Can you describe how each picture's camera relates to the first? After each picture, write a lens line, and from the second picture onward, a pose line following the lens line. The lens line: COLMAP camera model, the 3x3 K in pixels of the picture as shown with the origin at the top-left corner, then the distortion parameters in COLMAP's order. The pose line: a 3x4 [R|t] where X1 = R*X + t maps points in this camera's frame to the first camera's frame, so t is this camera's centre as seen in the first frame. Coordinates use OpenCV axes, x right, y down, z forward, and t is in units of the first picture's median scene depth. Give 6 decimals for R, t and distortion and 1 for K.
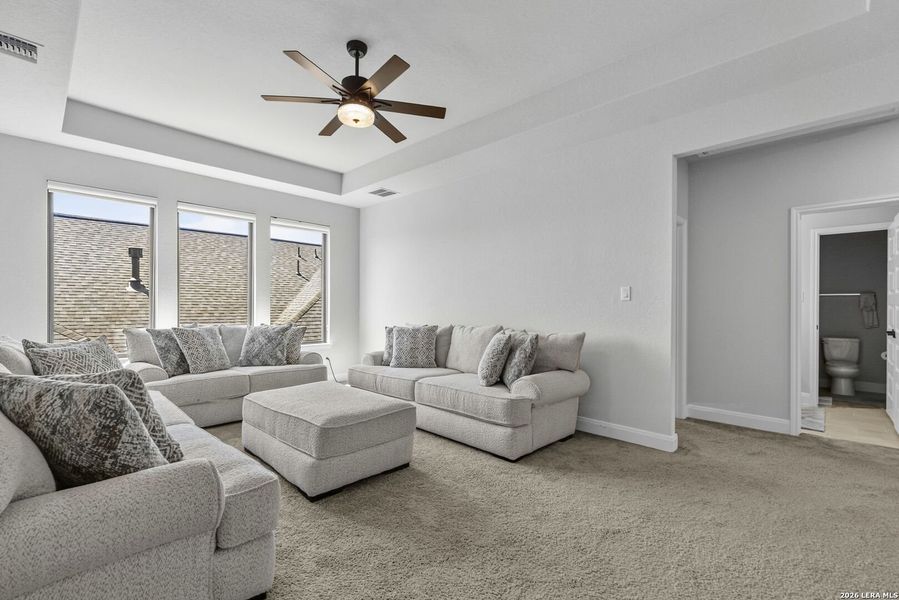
lens RADIAL K [[402.2, 0, 448.1], [0, 402.2, 303.9], [0, 0, 1]] dist [0.002414, -0.000161]
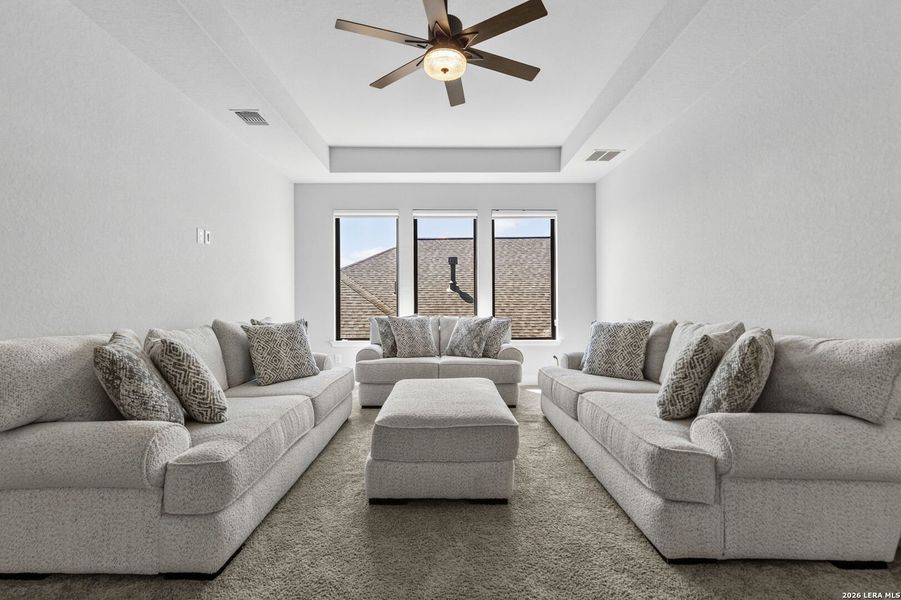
lens RADIAL K [[403.1, 0, 447.6], [0, 403.1, 301.4], [0, 0, 1]] dist [0.002414, -0.000161]
pose [[0.695079, -0.012236, -0.718829, 0.244329], [0.007573, 0.999924, -0.009697, 0.024288], [0.718894, 0.001296, 0.695119, 0.269365]]
